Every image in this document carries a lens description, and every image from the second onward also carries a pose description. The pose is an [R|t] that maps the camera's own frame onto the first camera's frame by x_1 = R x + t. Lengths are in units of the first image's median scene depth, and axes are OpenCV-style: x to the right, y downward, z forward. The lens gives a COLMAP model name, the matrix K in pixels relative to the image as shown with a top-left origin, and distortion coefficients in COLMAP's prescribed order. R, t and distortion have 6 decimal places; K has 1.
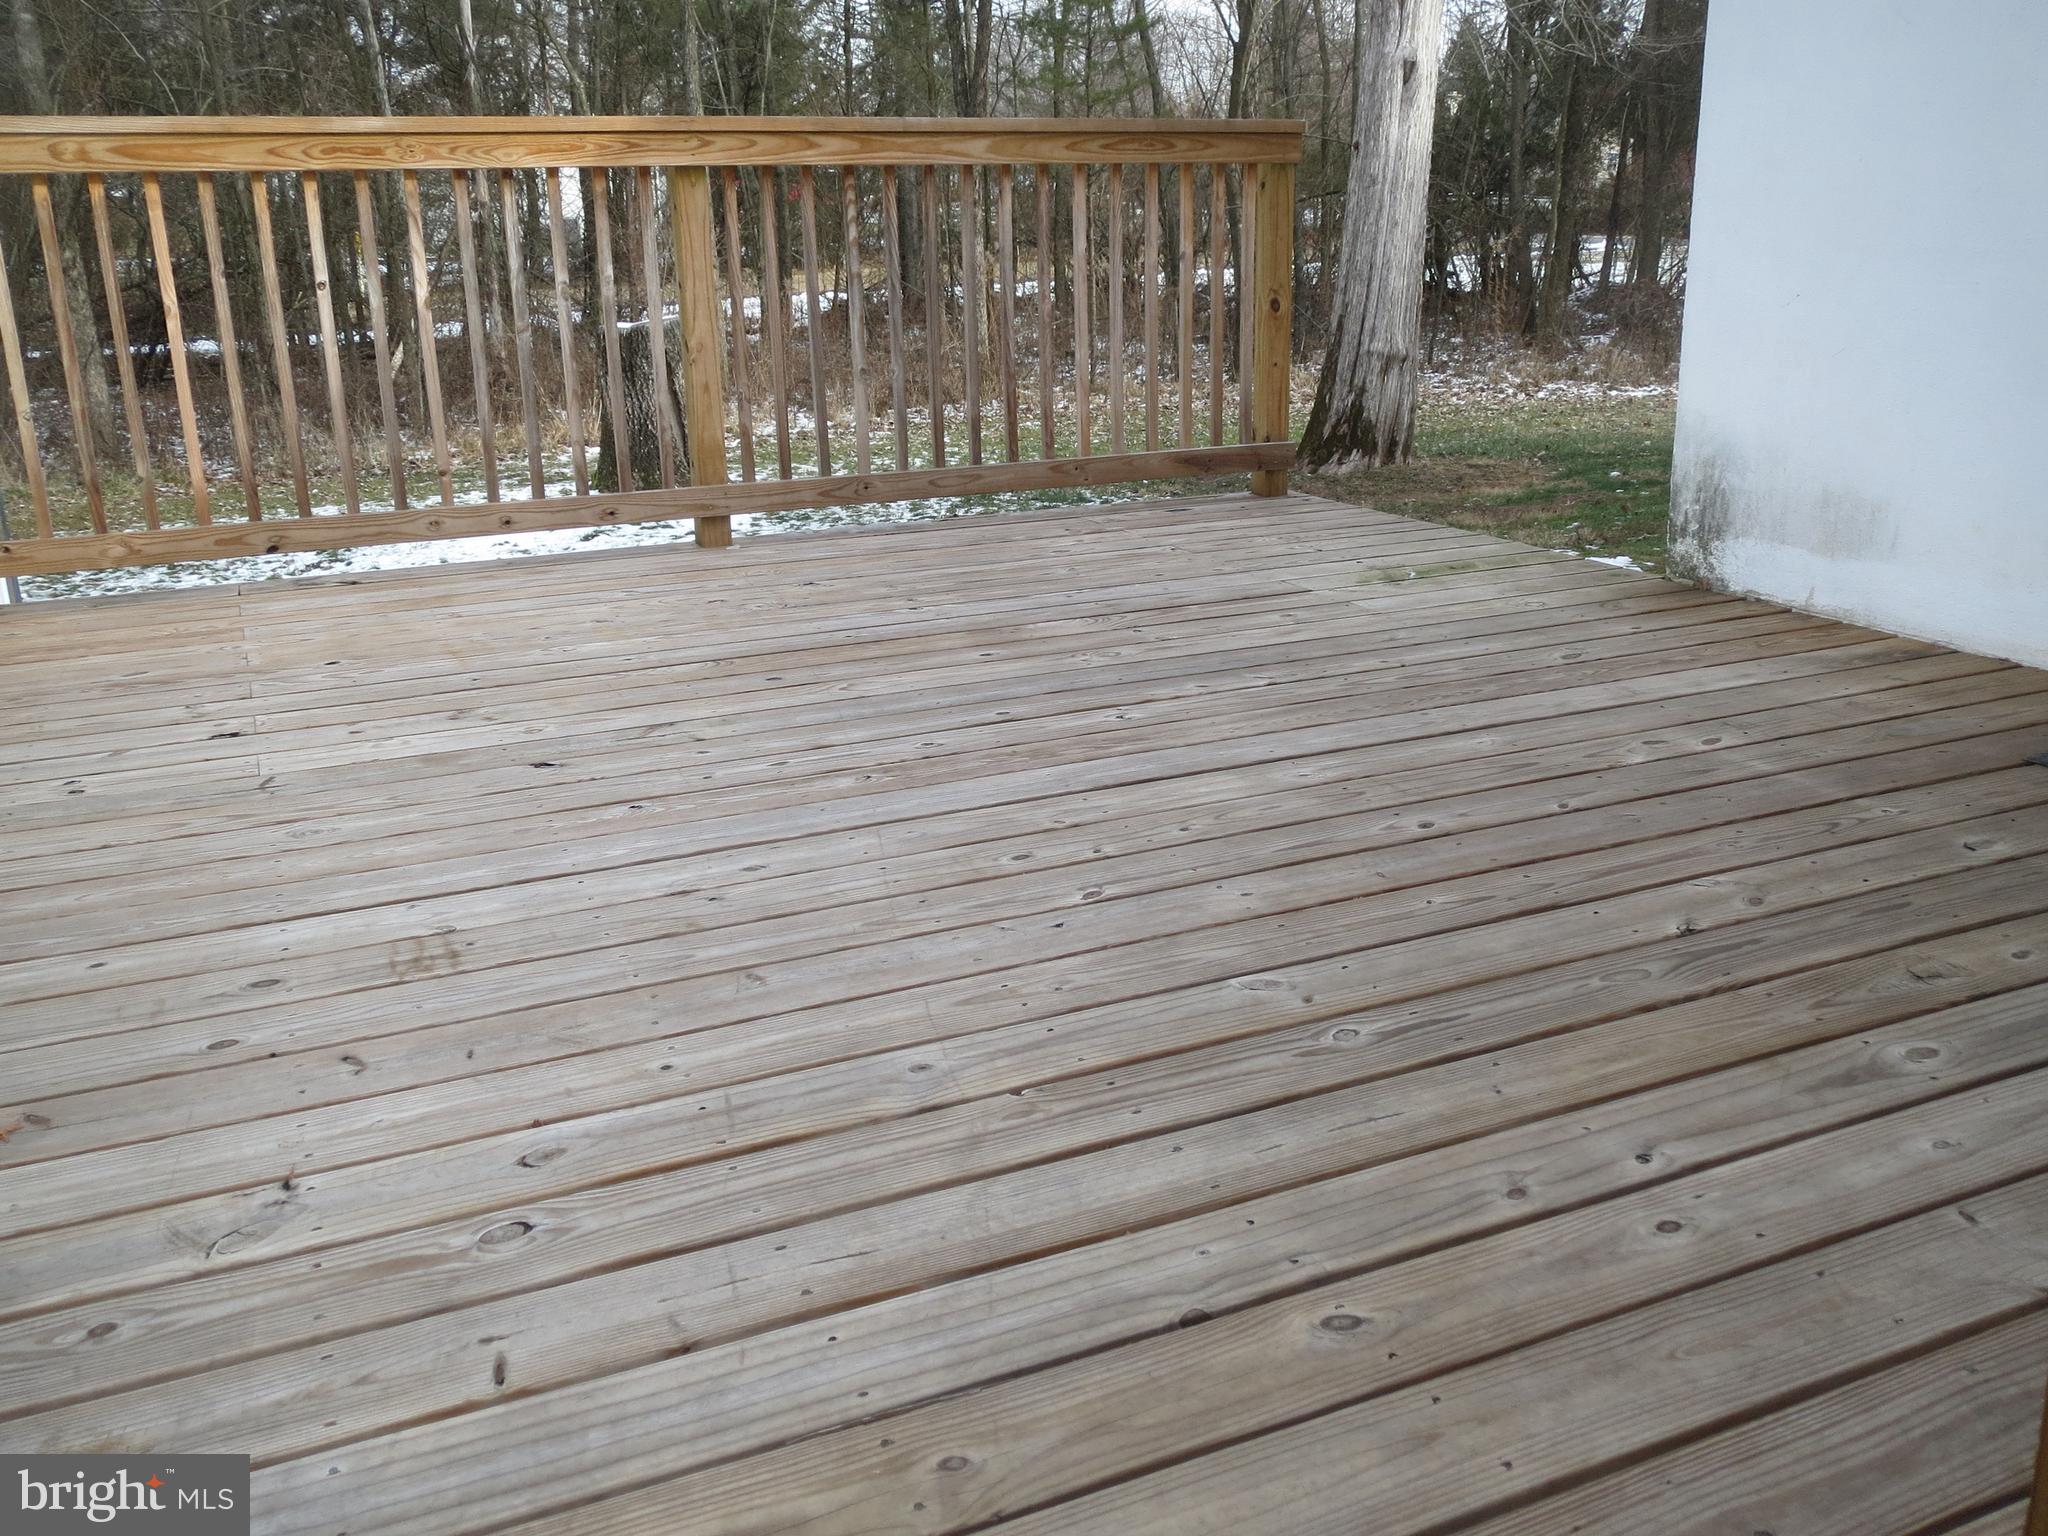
lens RADIAL K [[1733.3, 0, 1015.4], [0, 1733.3, 770.9], [0, 0, 1]] dist [-0.021812, 0.014719]
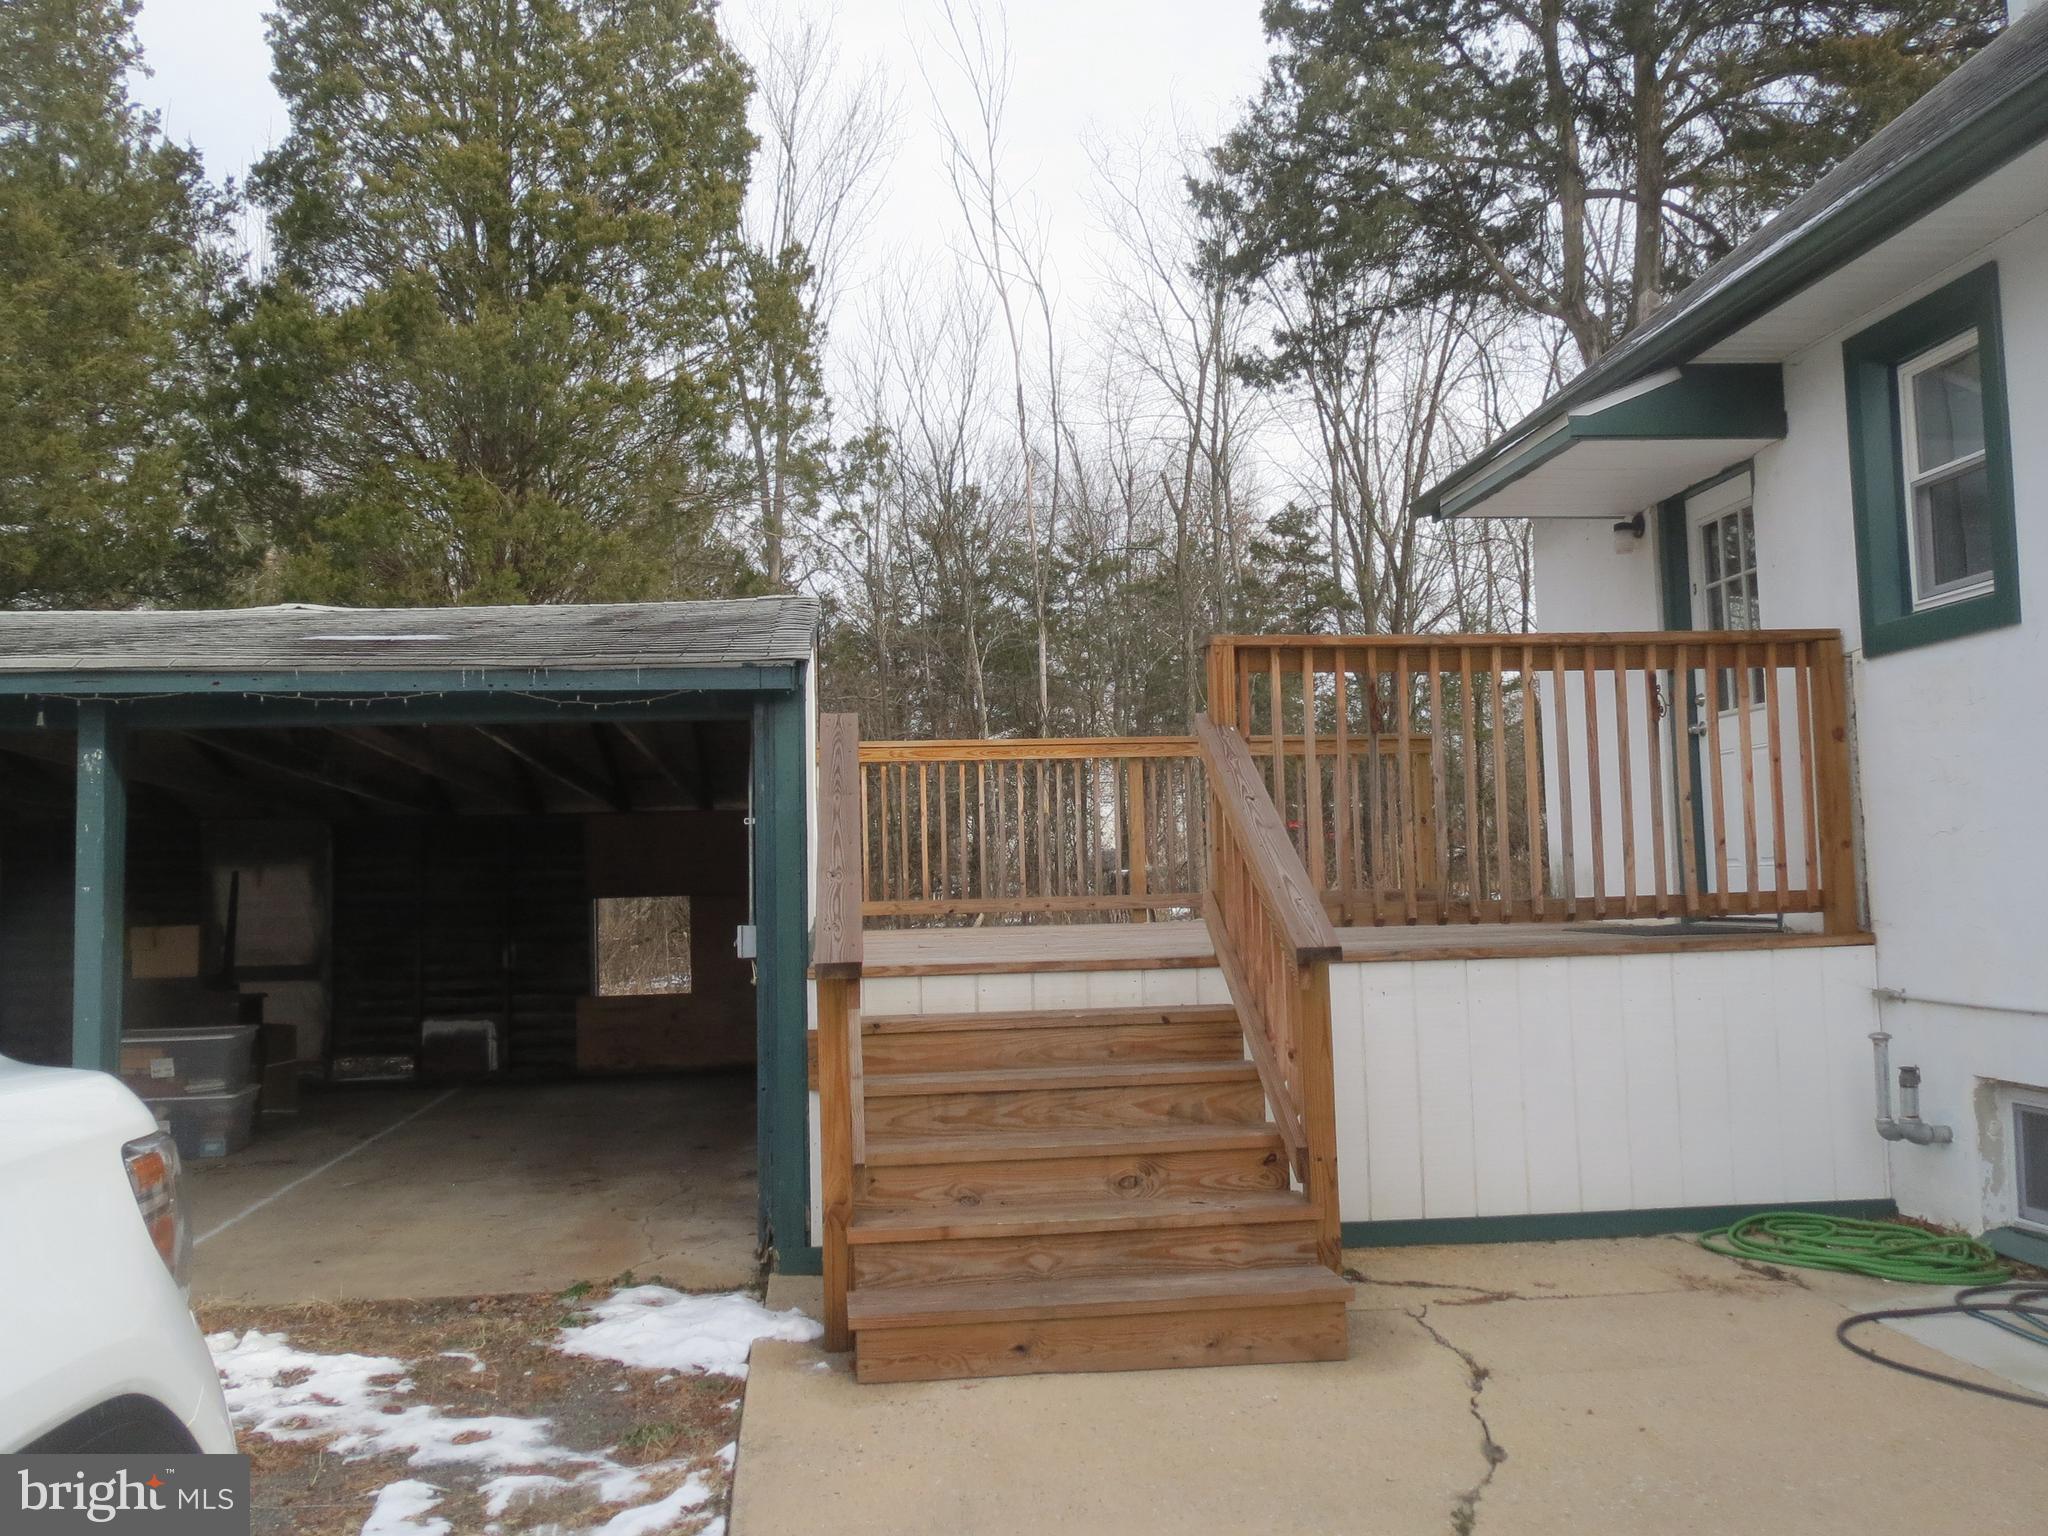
lens RADIAL K [[1733.3, 0, 1015.4], [0, 1733.3, 770.9], [0, 0, 1]] dist [-0.021812, 0.014719]
pose [[0.954743, -0.023396, -0.296510, 0.601228], [-0.082606, 0.936824, -0.339908, 0.811033], [0.285730, 0.349018, 0.892493, -1.919869]]
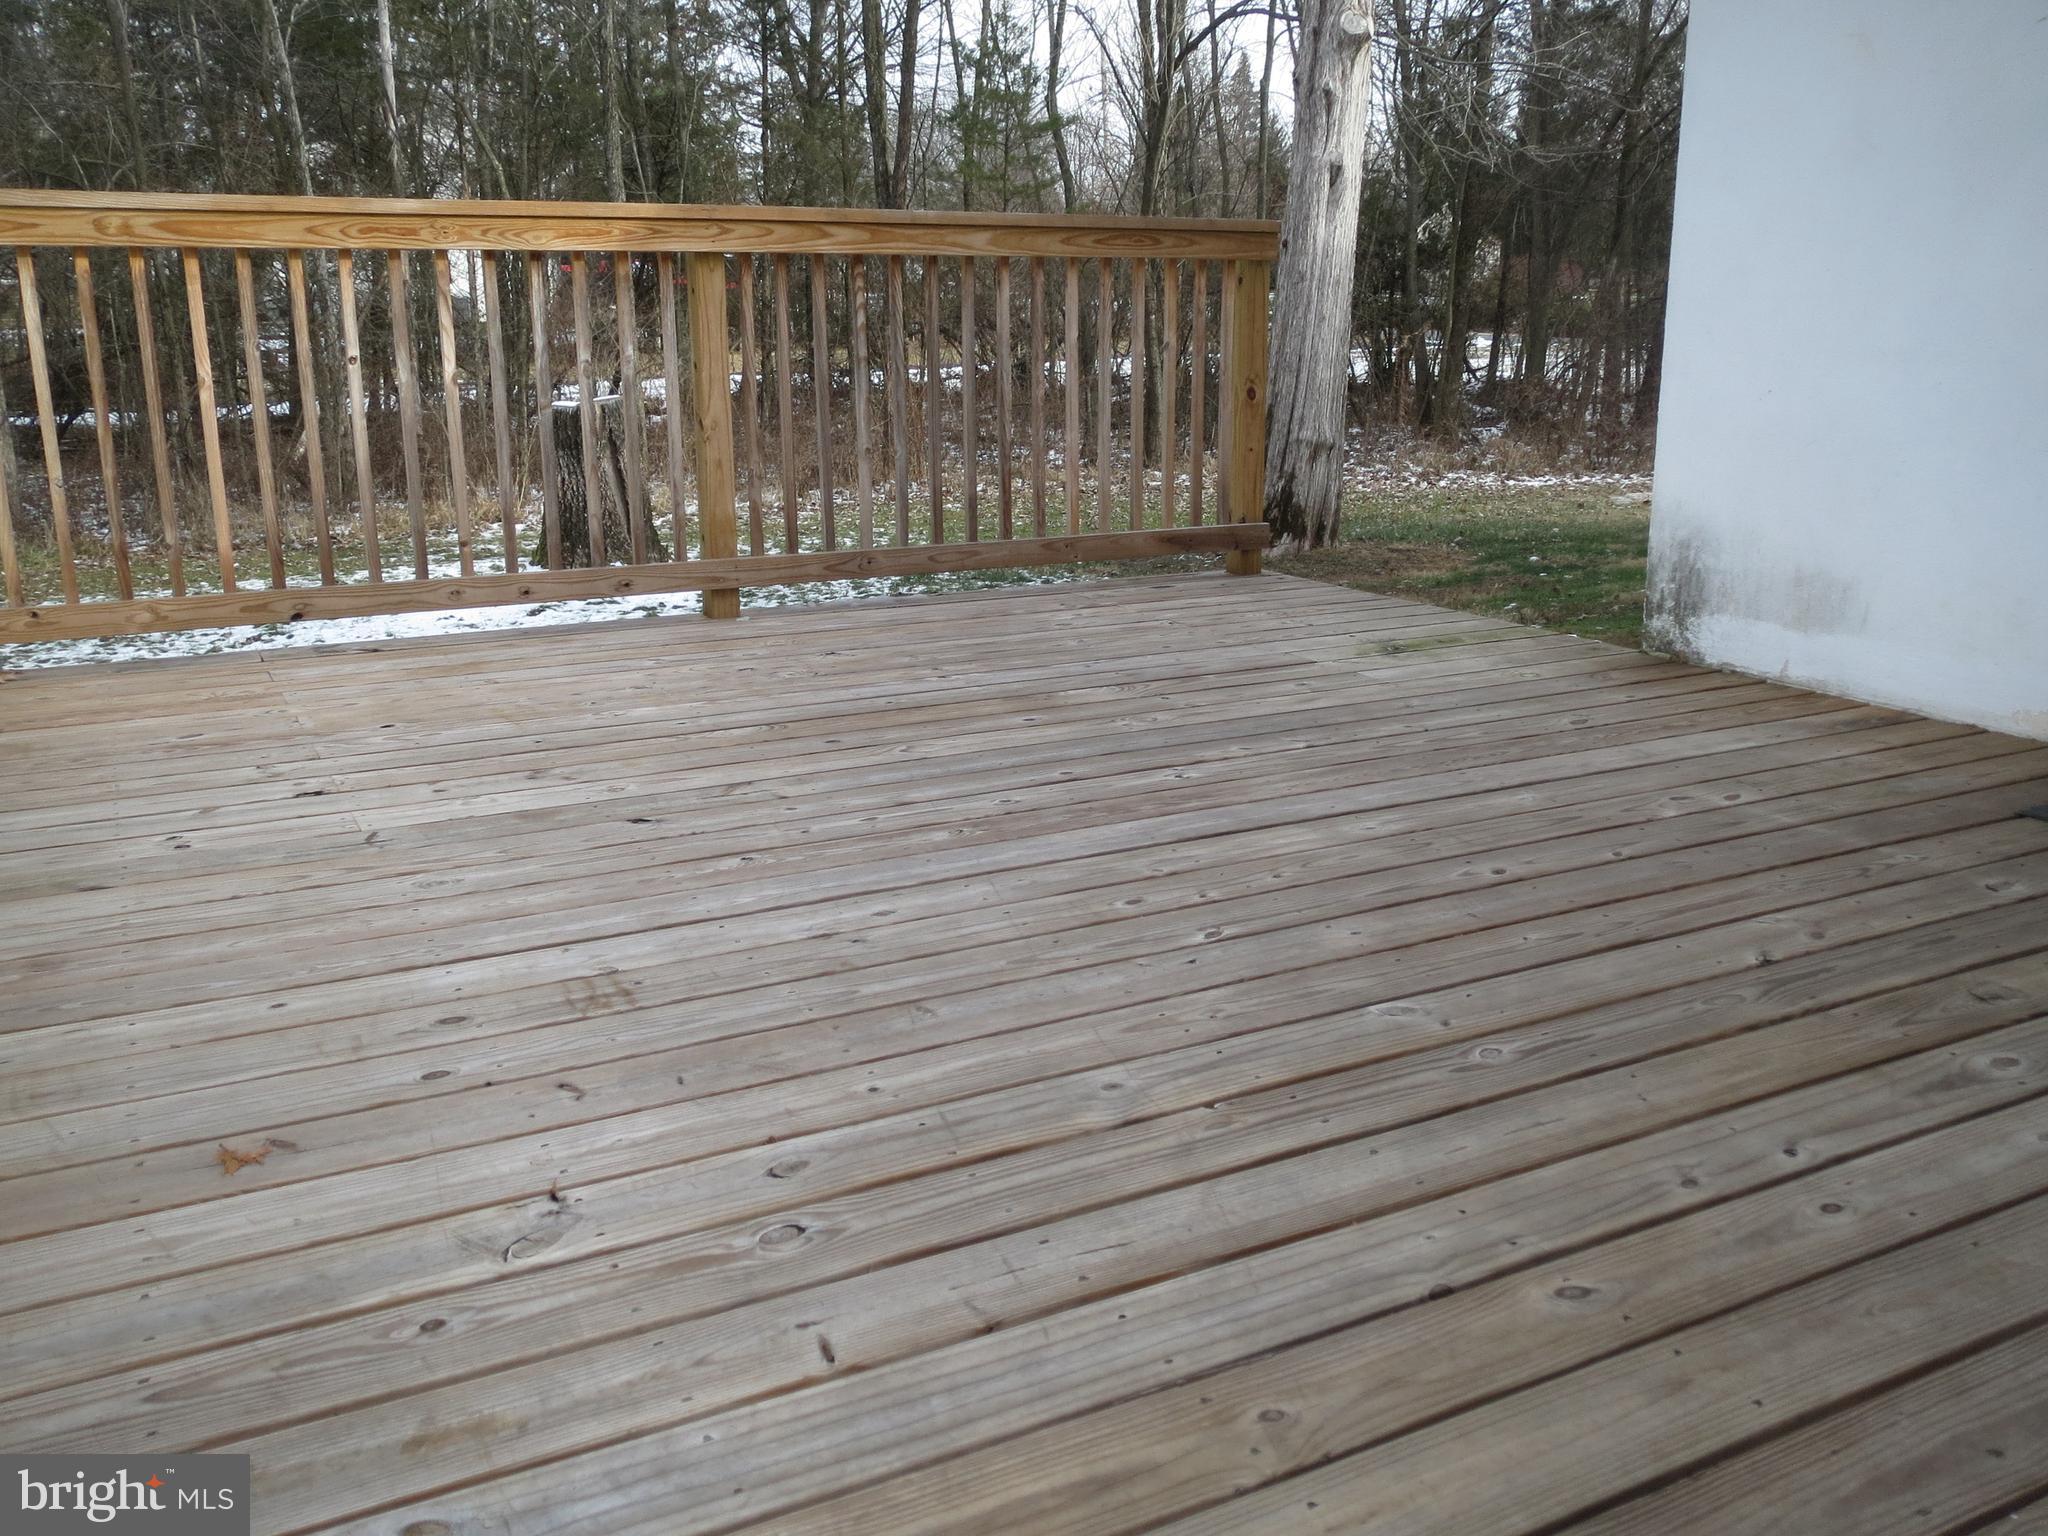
lens RADIAL K [[1733.3, 0, 1015.4], [0, 1733.3, 770.9], [0, 0, 1]] dist [-0.021812, 0.014719]
pose [[0.997789, 0.000708, 0.066460, -0.125235], [0.002420, 0.998893, -0.046984, 0.017172], [-0.066420, 0.047041, 0.996682, -0.053850]]
